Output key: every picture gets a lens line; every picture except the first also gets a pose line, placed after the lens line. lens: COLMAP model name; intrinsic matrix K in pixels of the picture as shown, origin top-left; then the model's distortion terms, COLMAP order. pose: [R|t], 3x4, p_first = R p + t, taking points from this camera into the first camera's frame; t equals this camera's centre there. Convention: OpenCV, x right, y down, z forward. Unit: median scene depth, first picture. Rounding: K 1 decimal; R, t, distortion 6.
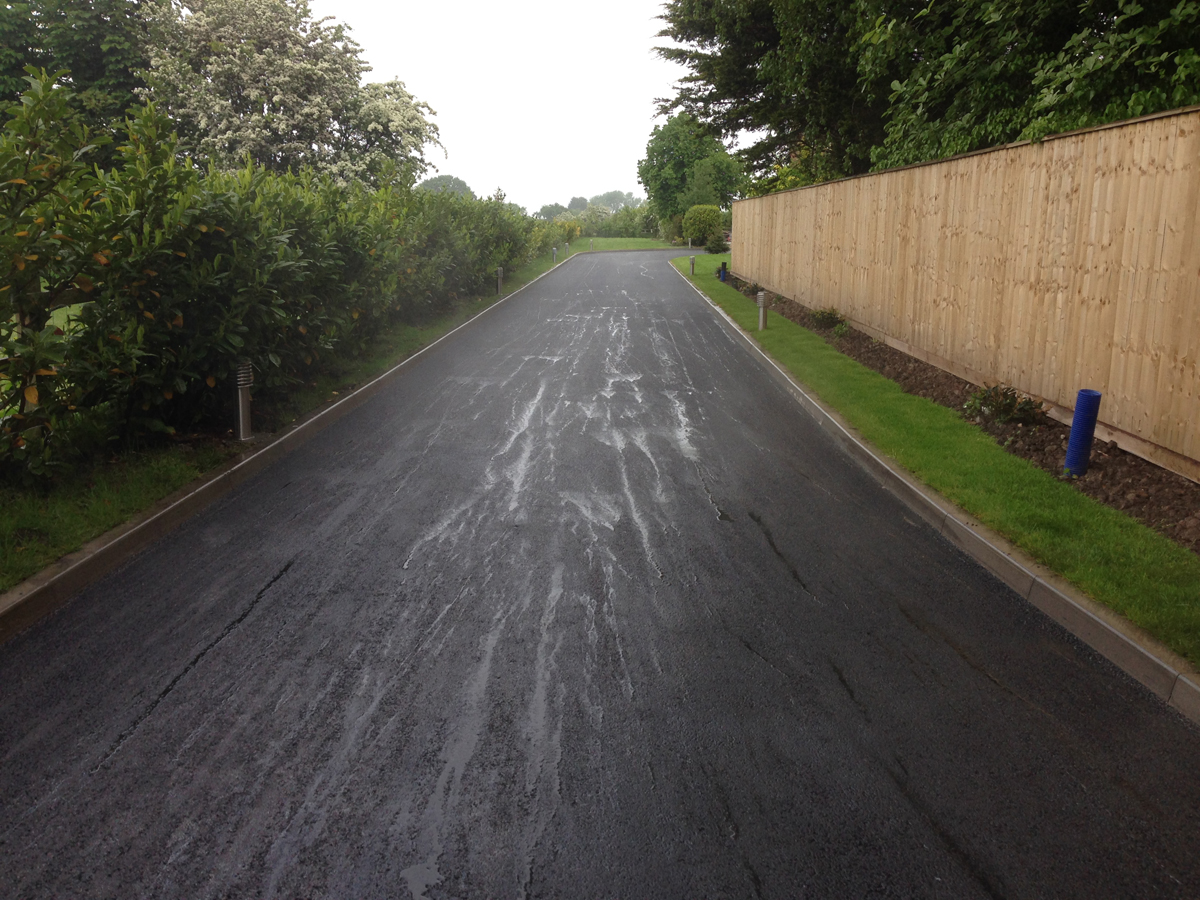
lens RADIAL K [[1036.9, 0, 578.5], [0, 1036.9, 457.8], [0, 0, 1]] dist [0.087283, -0.060968]
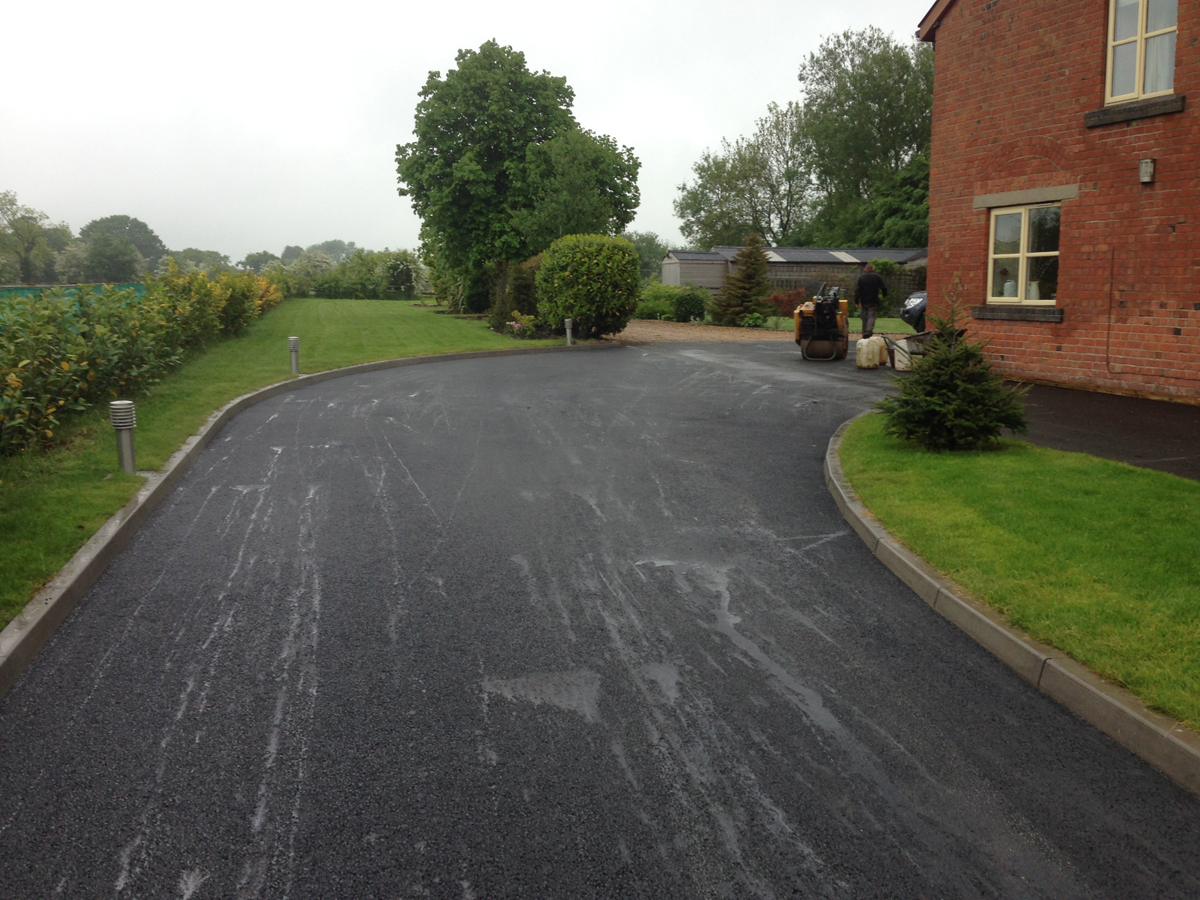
lens RADIAL K [[1036.9, 0, 578.5], [0, 1036.9, 457.8], [0, 0, 1]] dist [0.087283, -0.060968]
pose [[0.966541, -0.040714, 0.253260, 0.011085], [0.052973, 0.997722, -0.041770, -0.123115], [-0.250982, 0.053788, 0.966496, 0.542103]]
